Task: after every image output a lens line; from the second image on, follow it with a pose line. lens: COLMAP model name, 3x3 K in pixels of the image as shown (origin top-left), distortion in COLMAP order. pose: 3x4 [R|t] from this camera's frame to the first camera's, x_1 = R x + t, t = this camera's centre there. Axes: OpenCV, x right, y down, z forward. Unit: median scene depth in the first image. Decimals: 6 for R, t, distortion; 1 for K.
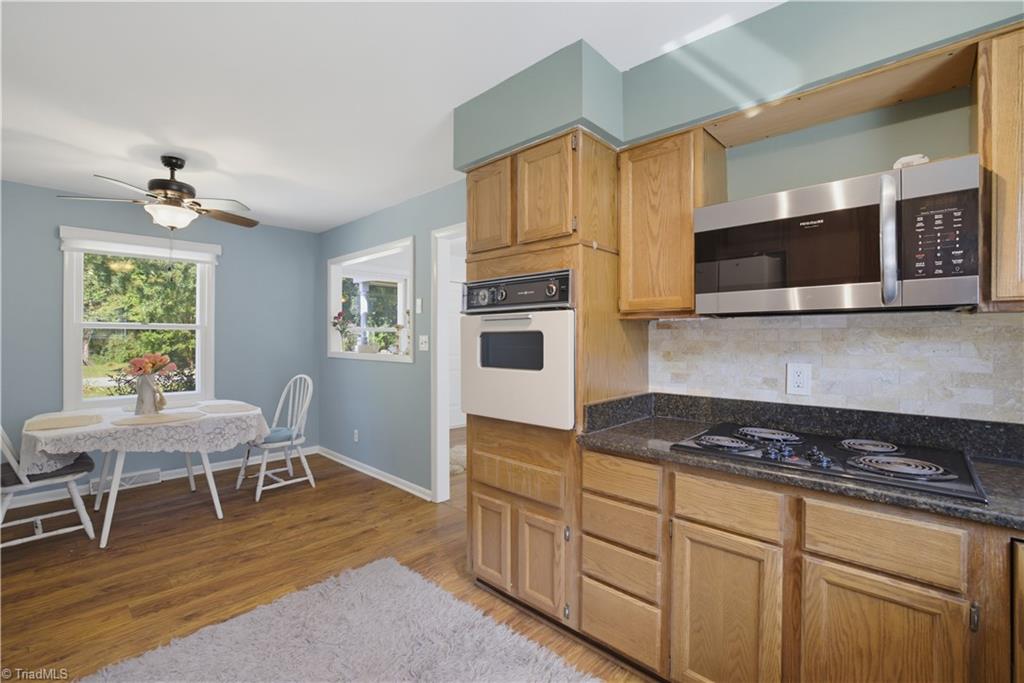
lens RADIAL K [[445.4, 0, 514.4], [0, 445.4, 342.0], [0, 0, 1]] dist [-0.031391, 0.008990]
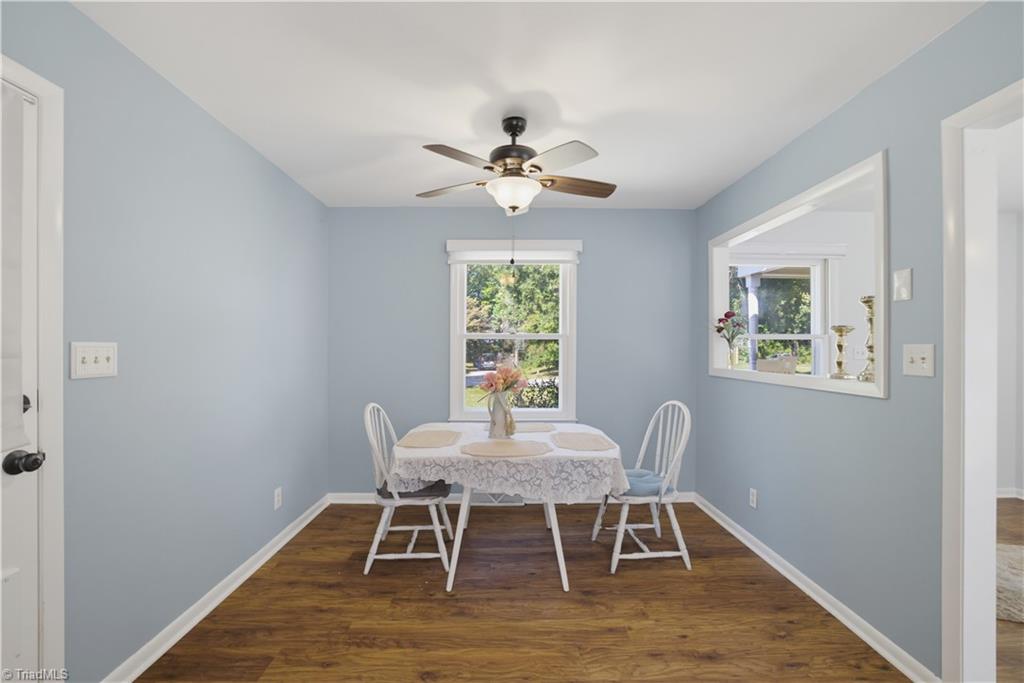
lens RADIAL K [[445.4, 0, 508.6], [0, 445.4, 349.5], [0, 0, 1]] dist [-0.031391, 0.008990]
pose [[0.696059, 0.001721, -0.717982, -0.171944], [-0.005403, 0.999981, -0.002840, -0.005178], [0.717964, 0.005856, 0.696056, 0.346579]]
